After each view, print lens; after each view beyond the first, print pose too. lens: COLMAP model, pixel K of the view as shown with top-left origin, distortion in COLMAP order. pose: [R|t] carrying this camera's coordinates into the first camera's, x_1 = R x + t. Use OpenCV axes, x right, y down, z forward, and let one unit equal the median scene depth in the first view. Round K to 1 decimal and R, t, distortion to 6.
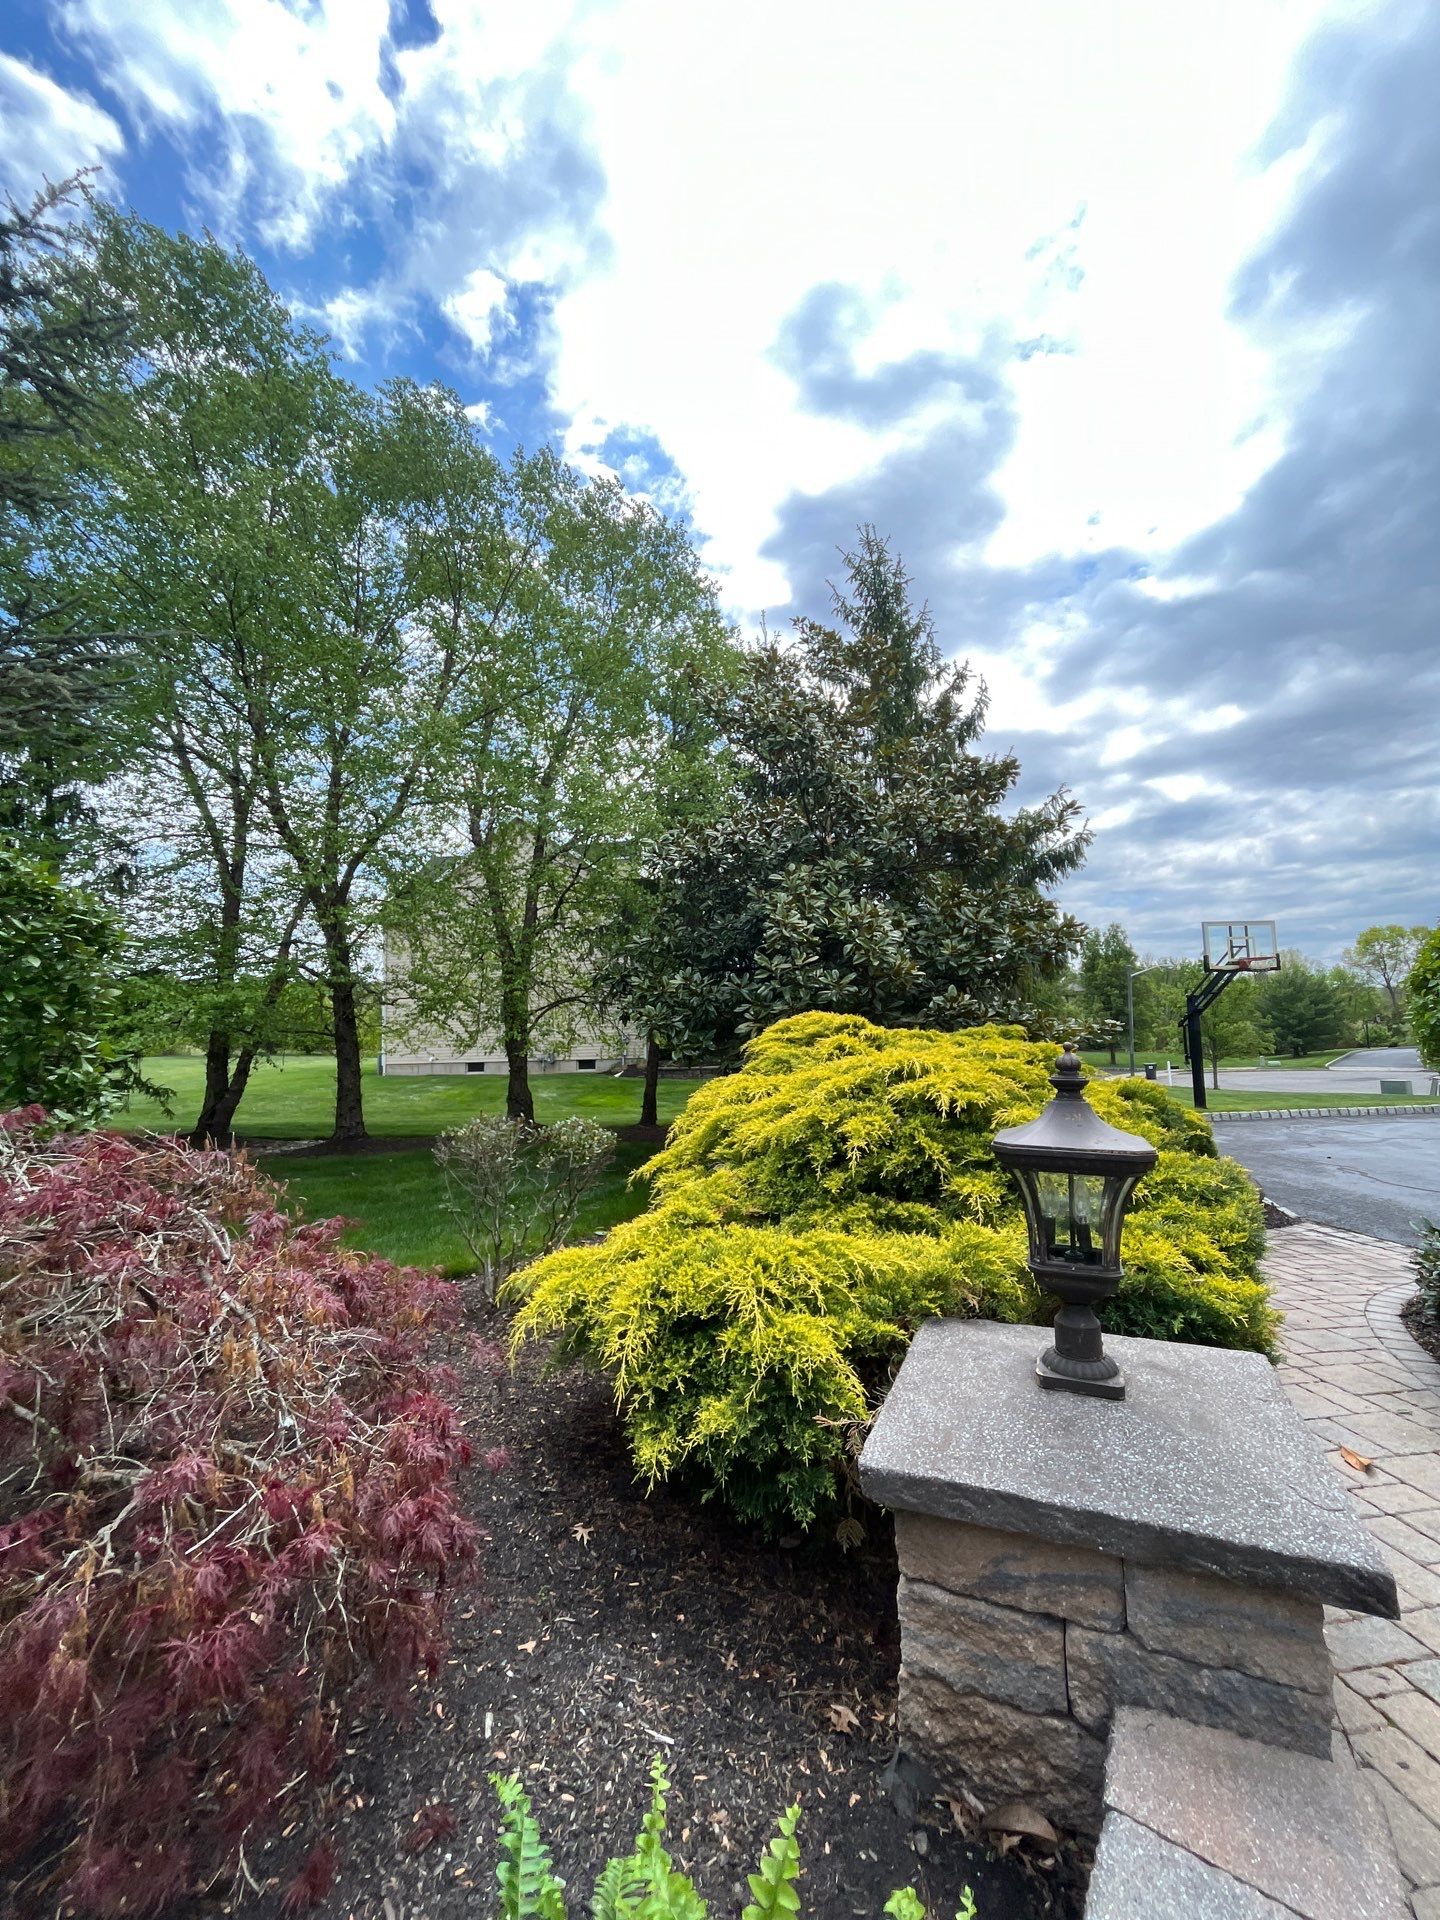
lens RADIAL K [[779.6, 0, 717.1], [0, 779.6, 927.9], [0, 0, 1]] dist [-0.010070, 0.000101]
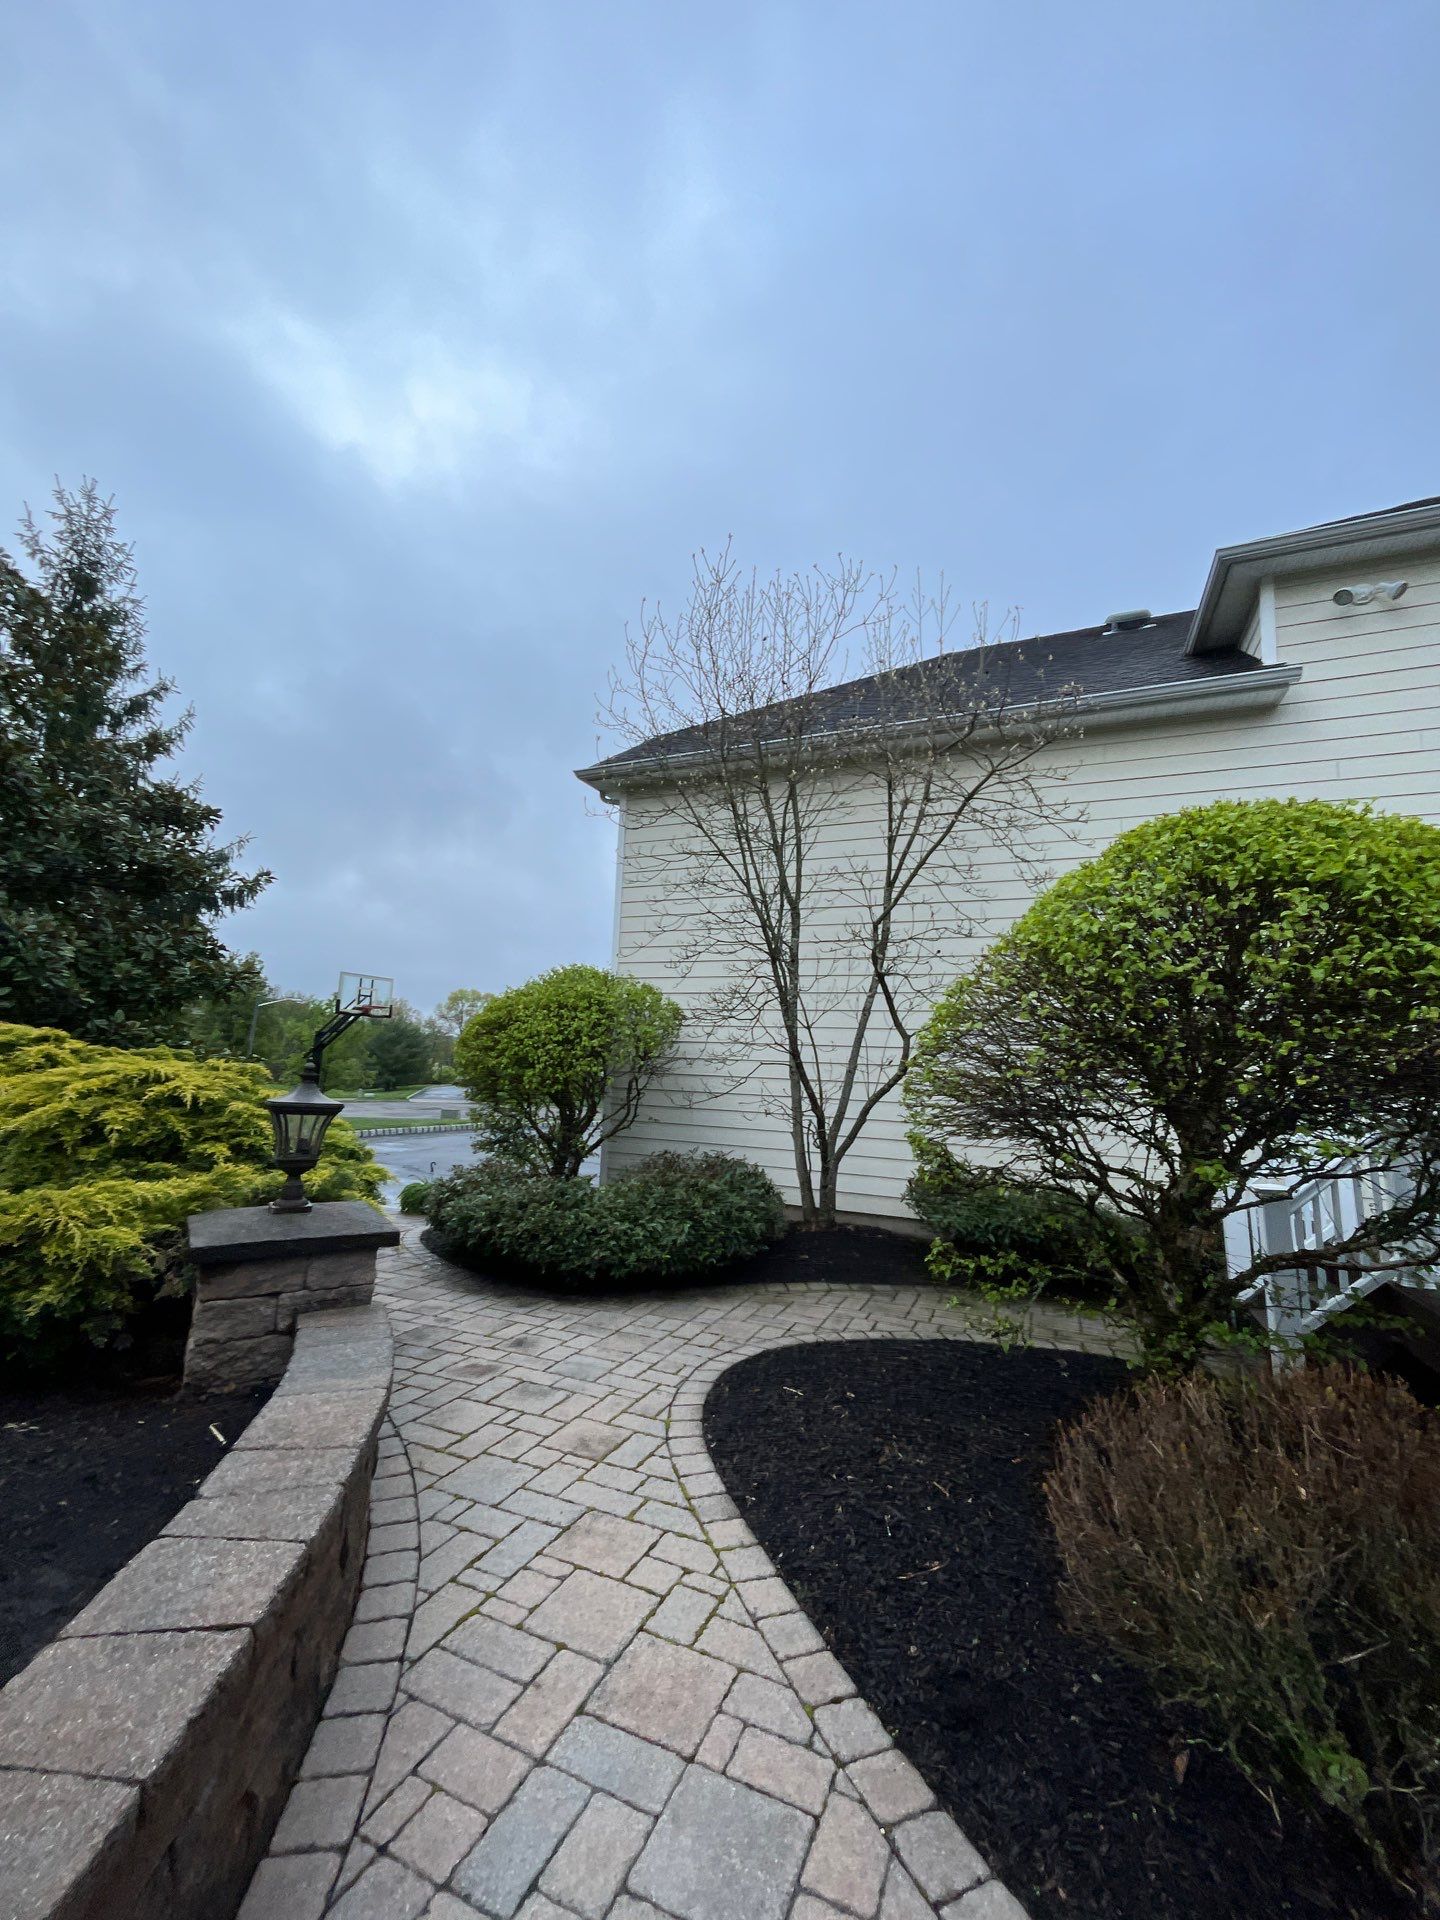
lens RADIAL K [[773.4, 0, 717.8], [0, 773.4, 960.2], [0, 0, 1]] dist [-0.003696, -0.000080]
pose [[0.510221, 0.160325, 0.844968, -0.133399], [-0.160154, 0.982998, -0.089809, -0.018318], [-0.845000, -0.089503, 0.527223, -0.169865]]
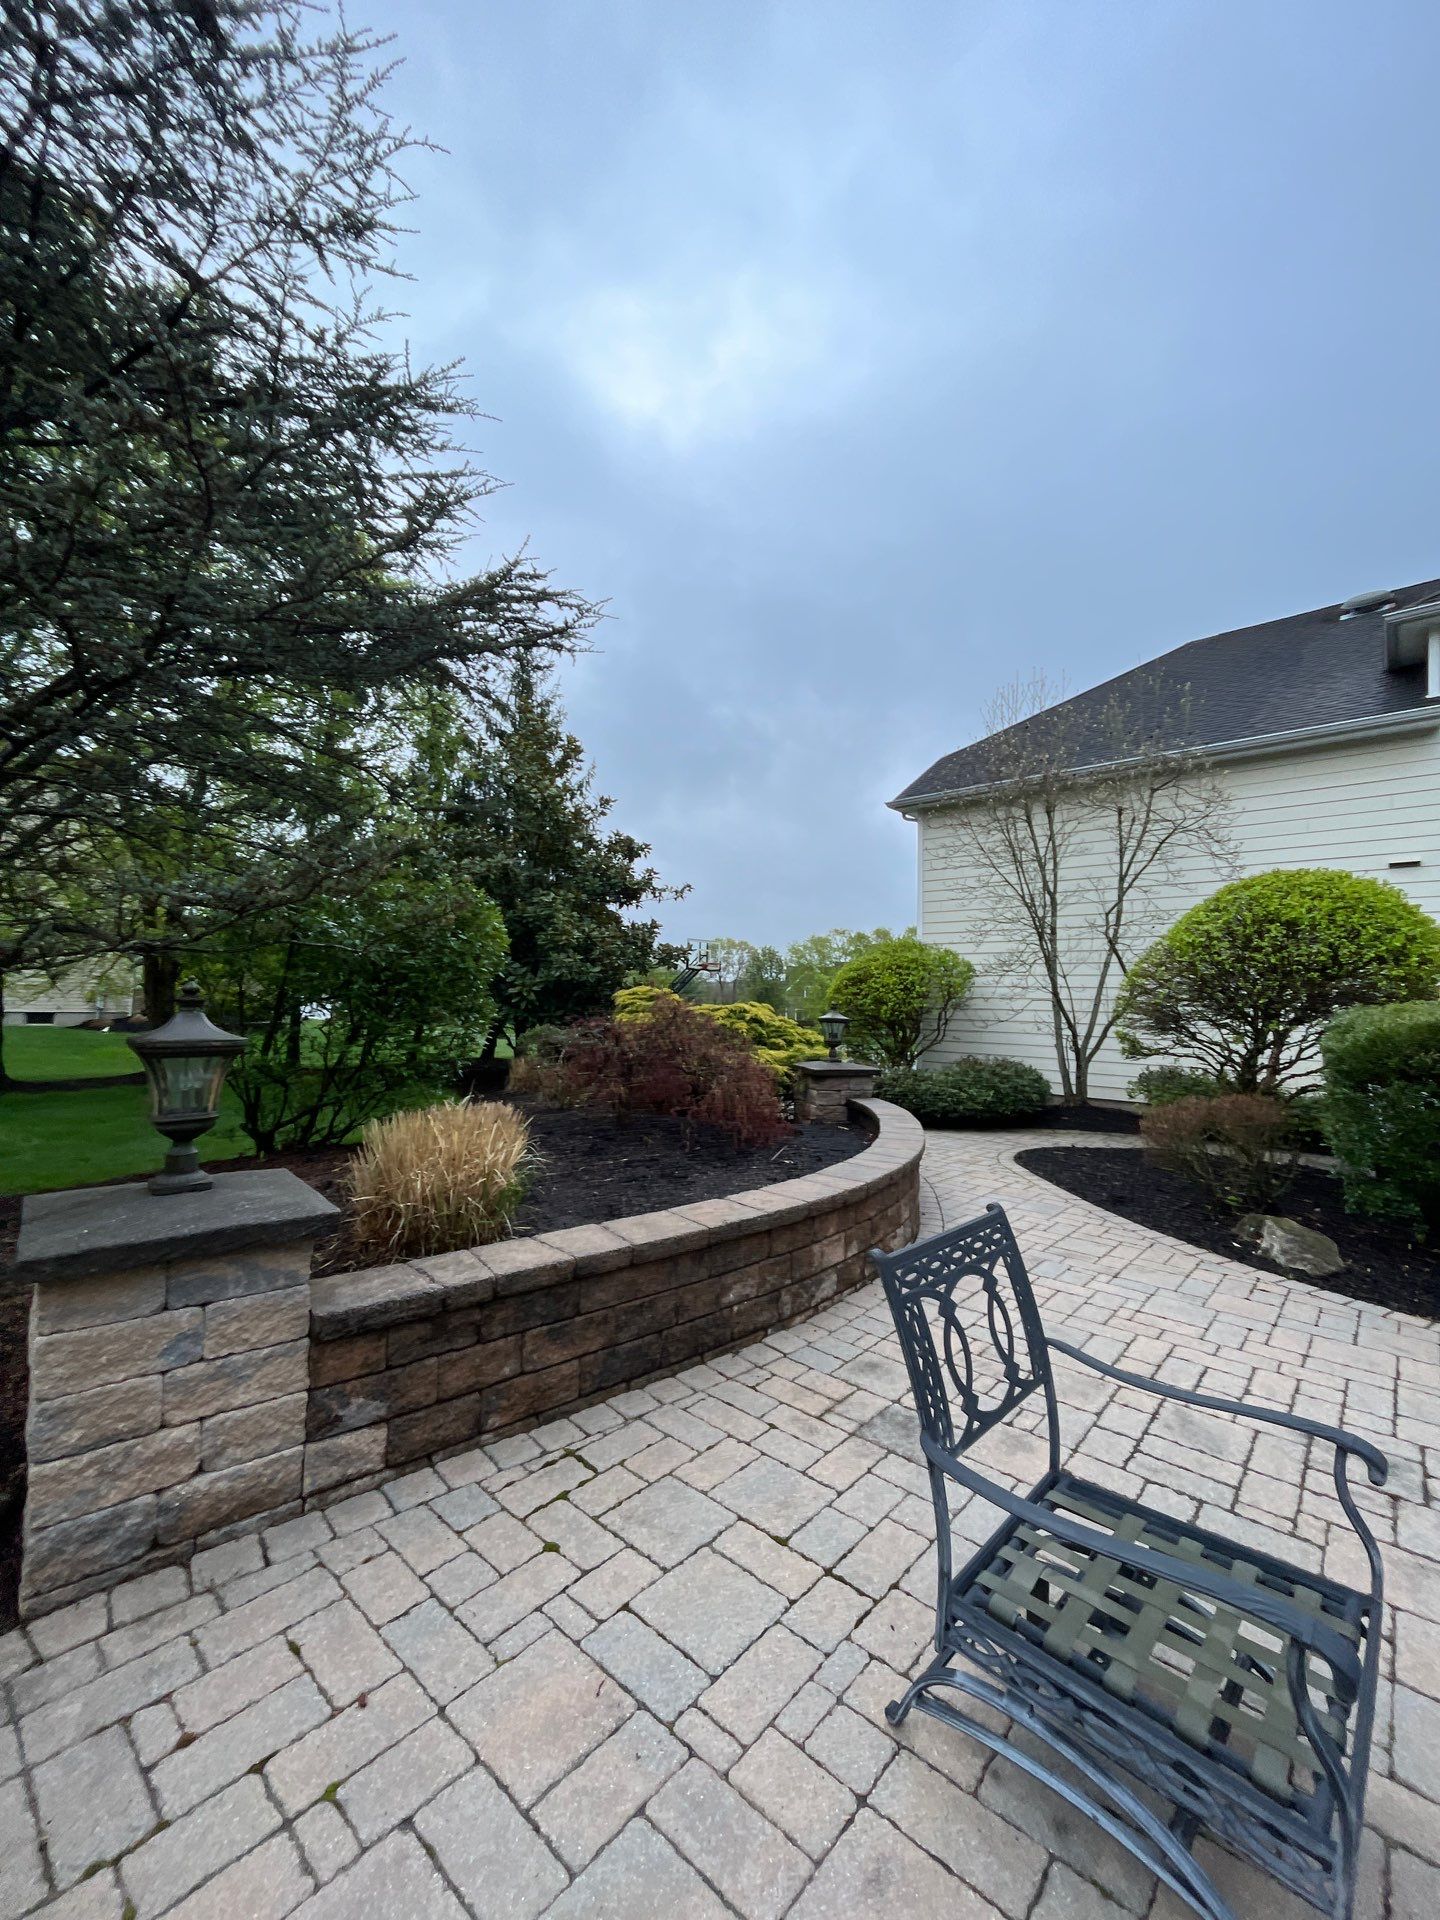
lens RADIAL K [[745.5, 0, 720.0], [0, 745.5, 960.0], [0, 0, 1]] dist [-0.028367, -0.000011]
pose [[0.760534, 0.076857, 0.644733, -0.533629], [-0.125290, 0.991679, 0.029577, -0.027812], [-0.637095, -0.103273, 0.763835, -0.360506]]
